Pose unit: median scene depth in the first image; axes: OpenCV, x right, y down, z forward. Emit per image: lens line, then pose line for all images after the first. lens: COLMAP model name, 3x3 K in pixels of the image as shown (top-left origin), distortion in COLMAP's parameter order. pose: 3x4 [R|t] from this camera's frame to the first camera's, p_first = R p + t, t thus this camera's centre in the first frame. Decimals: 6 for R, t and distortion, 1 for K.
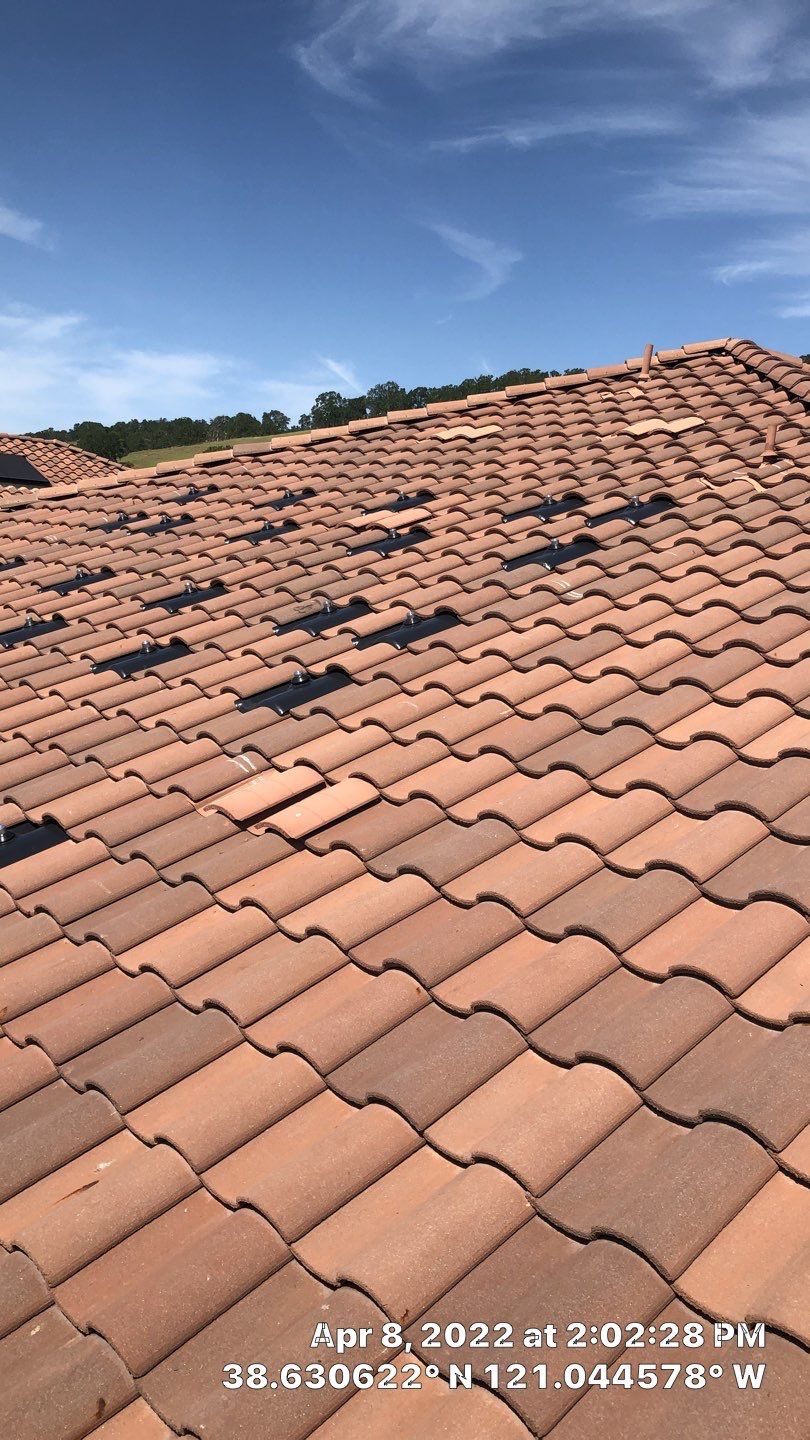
lens RADIAL K [[1178.2, 0, 405.0], [0, 1178.2, 720.0], [0, 0, 1]] dist [0.091979, -0.201794]
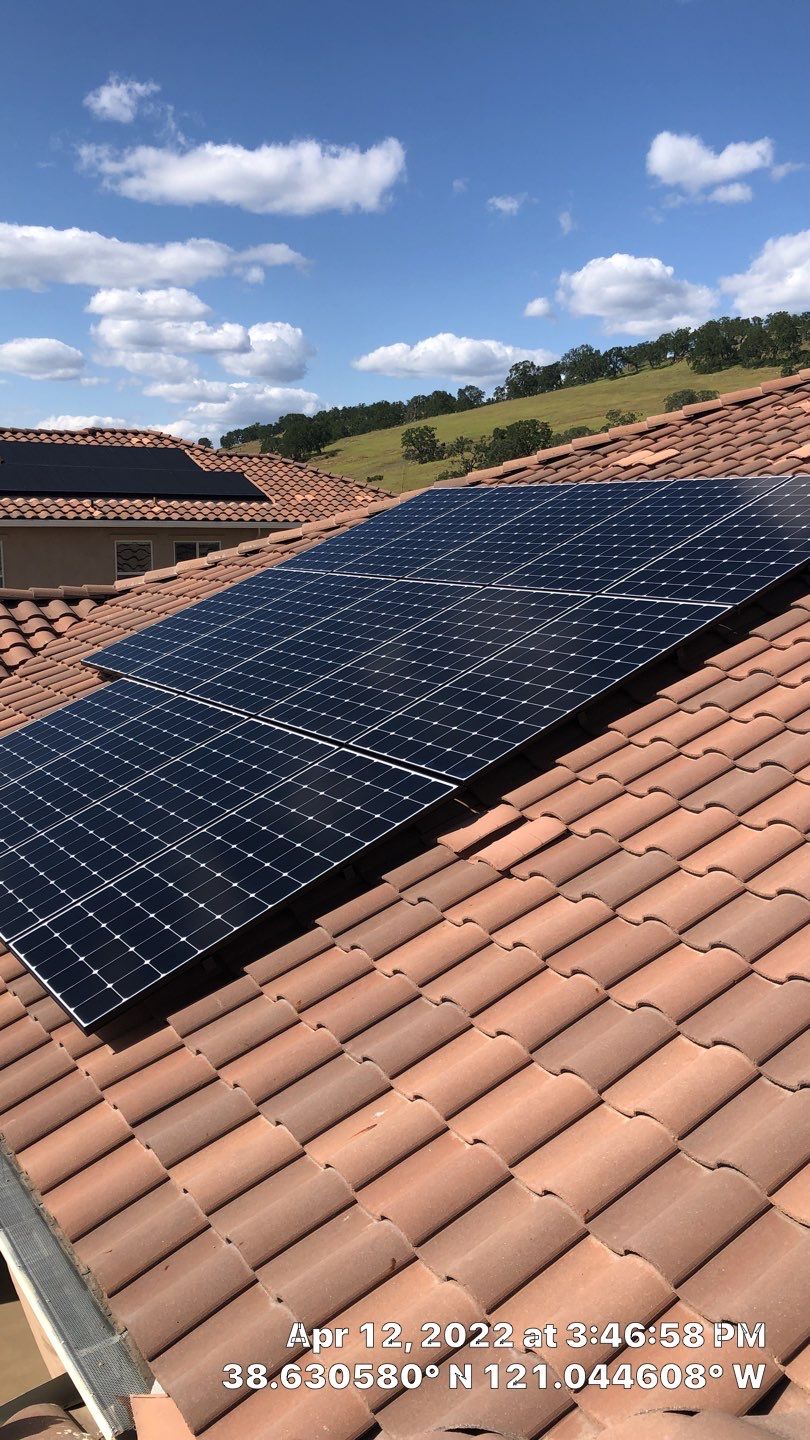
lens RADIAL K [[1178.2, 0, 405.0], [0, 1178.2, 720.0], [0, 0, 1]] dist [0.091979, -0.201794]
pose [[0.983196, -0.045653, -0.176753, 0.014823], [0.050564, 0.998447, 0.023378, -0.037017], [0.175412, -0.031922, 0.983977, -0.108180]]
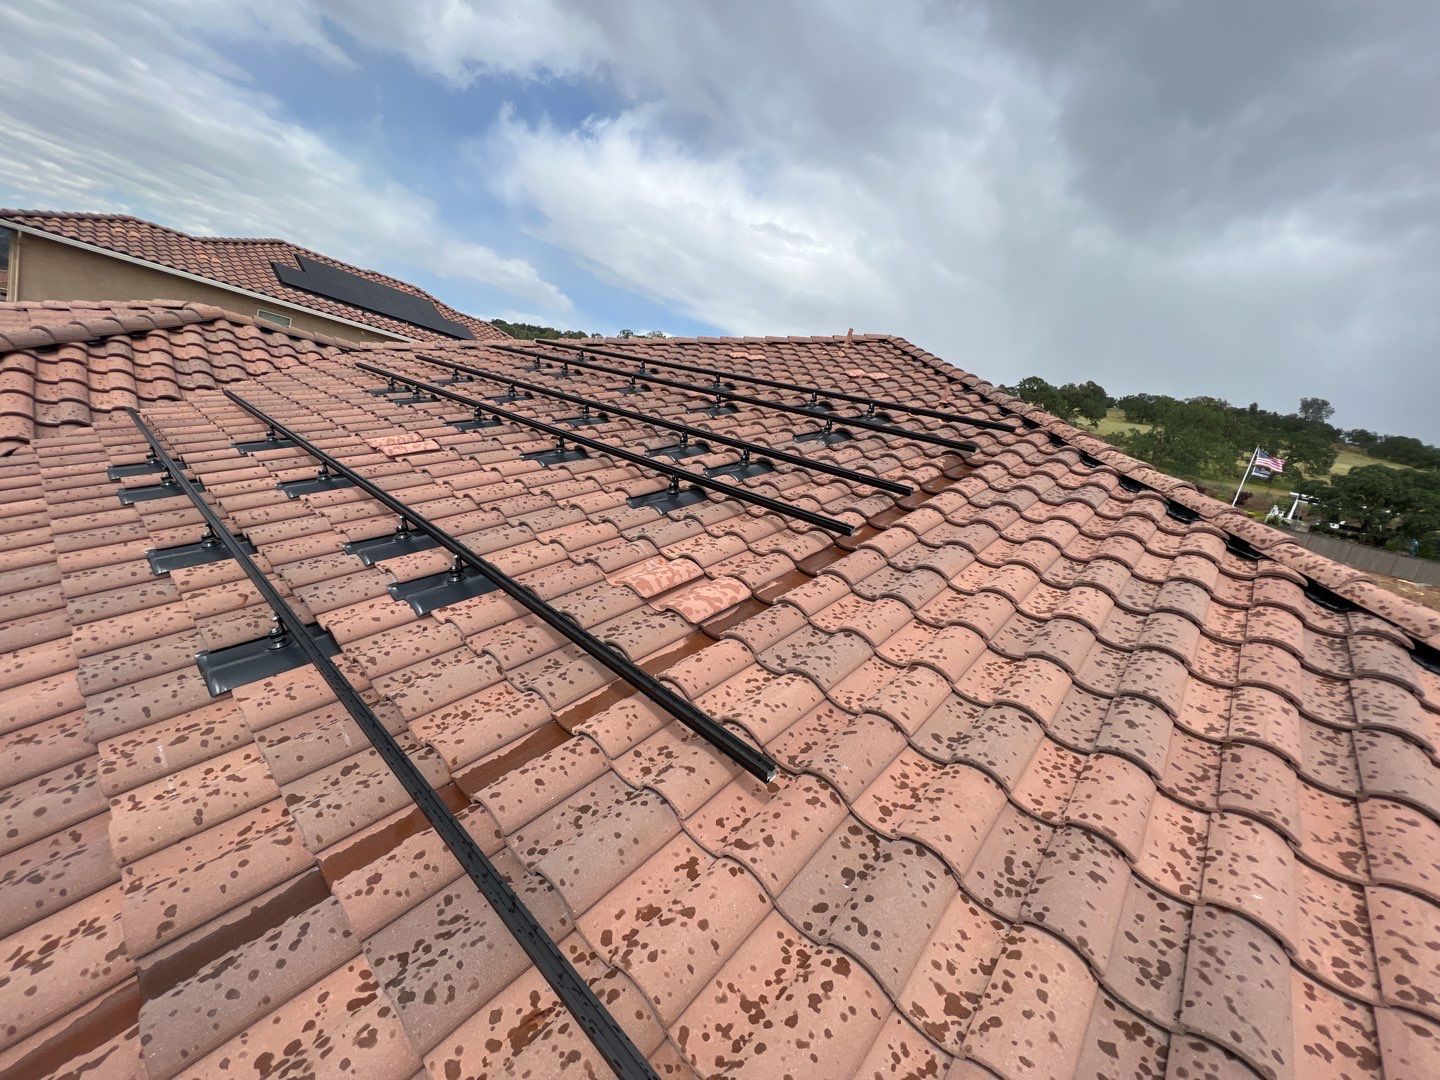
lens RADIAL K [[569.2, 0, 720.0], [0, 569.2, 540.0], [0, 0, 1]] dist [0.000611, -0.000144]
pose [[0.975559, 0.155260, 0.155499, -0.069234], [-0.164626, 0.985128, 0.049205, -0.010055], [-0.145546, -0.073602, 0.986610, 0.148767]]
